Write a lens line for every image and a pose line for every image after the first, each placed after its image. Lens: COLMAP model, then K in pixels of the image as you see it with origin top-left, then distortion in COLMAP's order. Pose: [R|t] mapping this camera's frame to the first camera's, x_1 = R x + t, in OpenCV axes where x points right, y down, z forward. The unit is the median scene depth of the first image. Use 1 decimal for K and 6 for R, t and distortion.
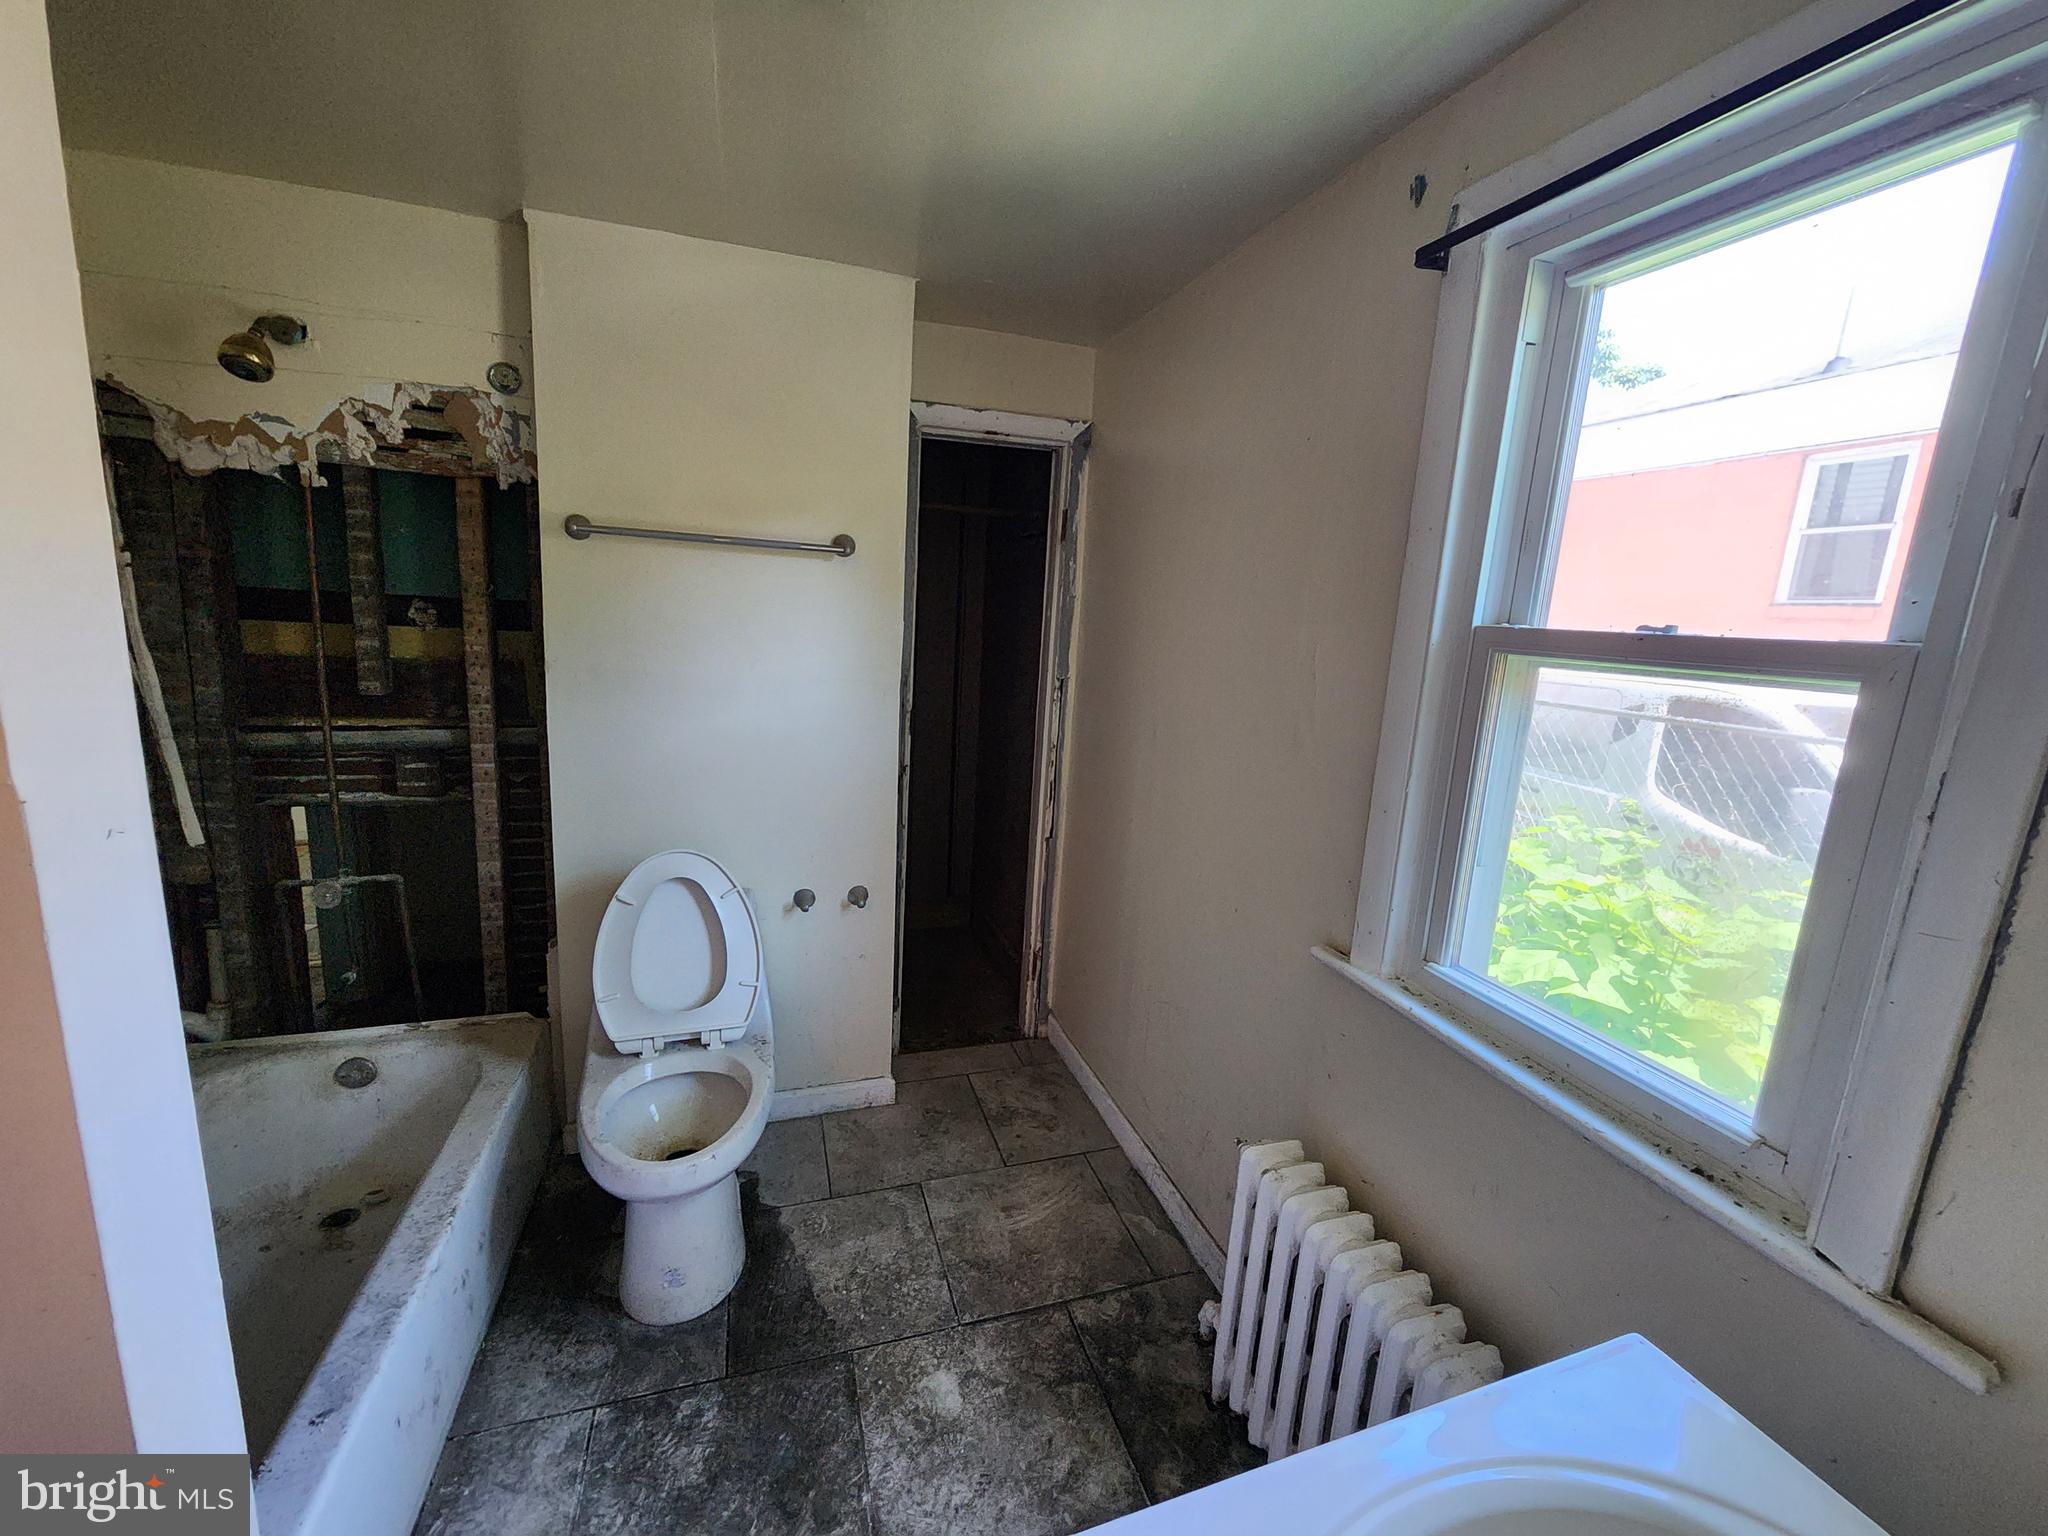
lens RADIAL K [[831.1, 0, 1042.4], [0, 831.1, 770.9], [0, 0, 1]] dist [0.005649, -0.003574]
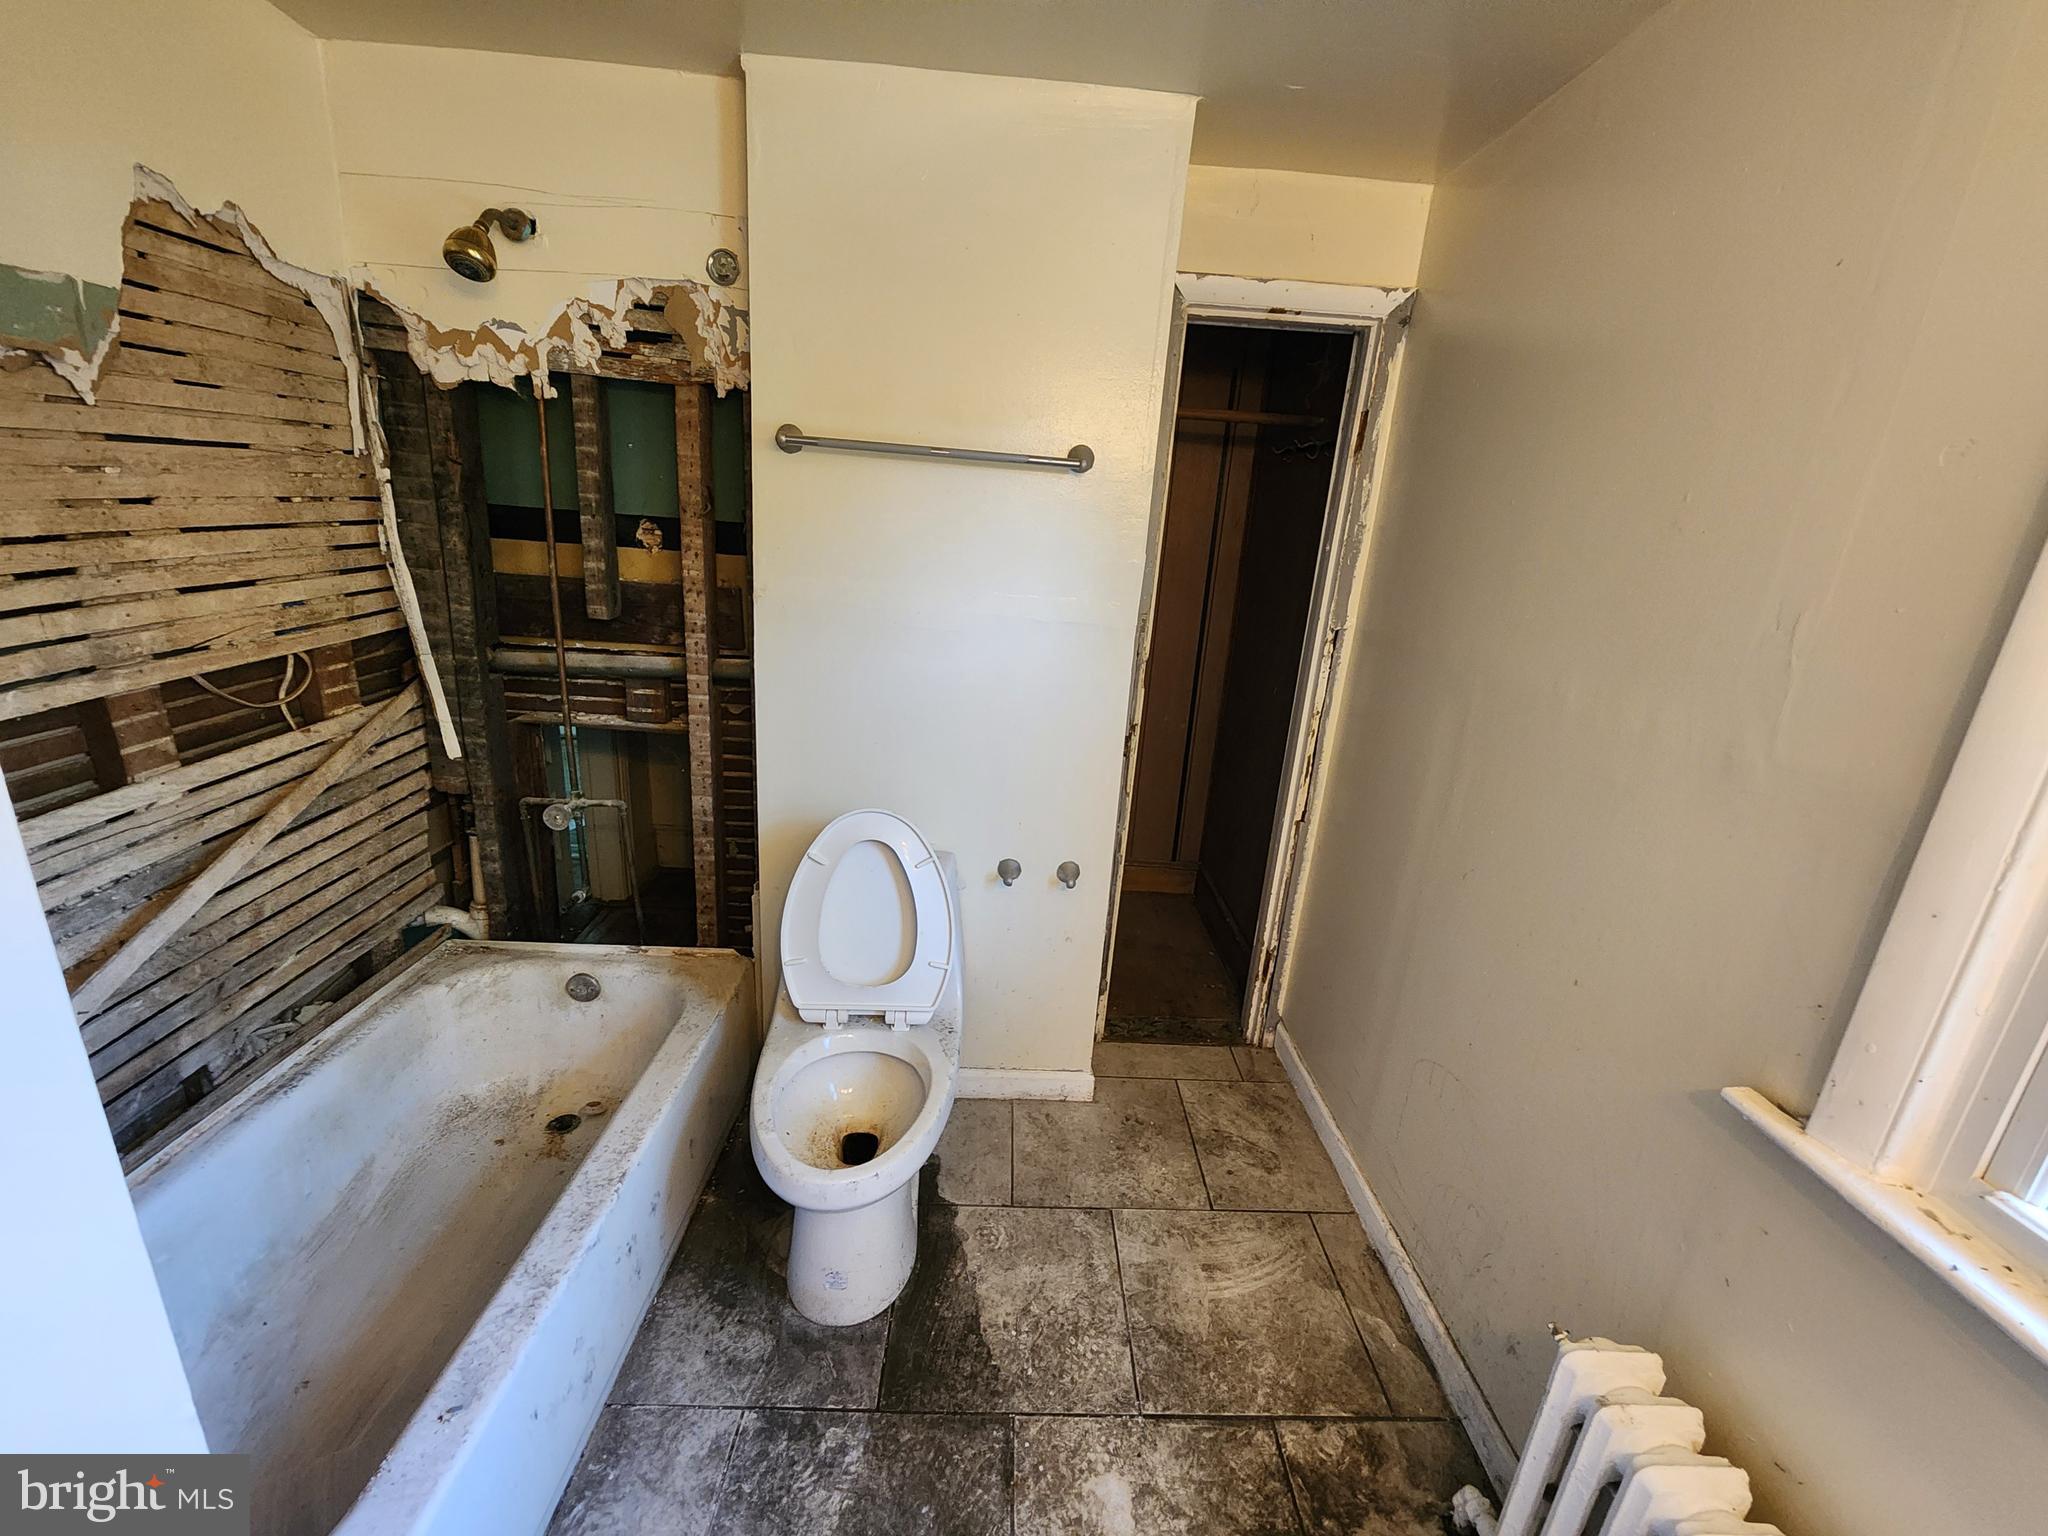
lens RADIAL K [[831.1, 0, 1042.4], [0, 831.1, 770.9], [0, 0, 1]] dist [0.005649, -0.003574]
pose [[0.957582, 0.094689, -0.272158, -0.024473], [-0.070958, 0.992871, 0.095775, -0.045016], [0.279287, -0.072401, 0.957474, 0.198464]]
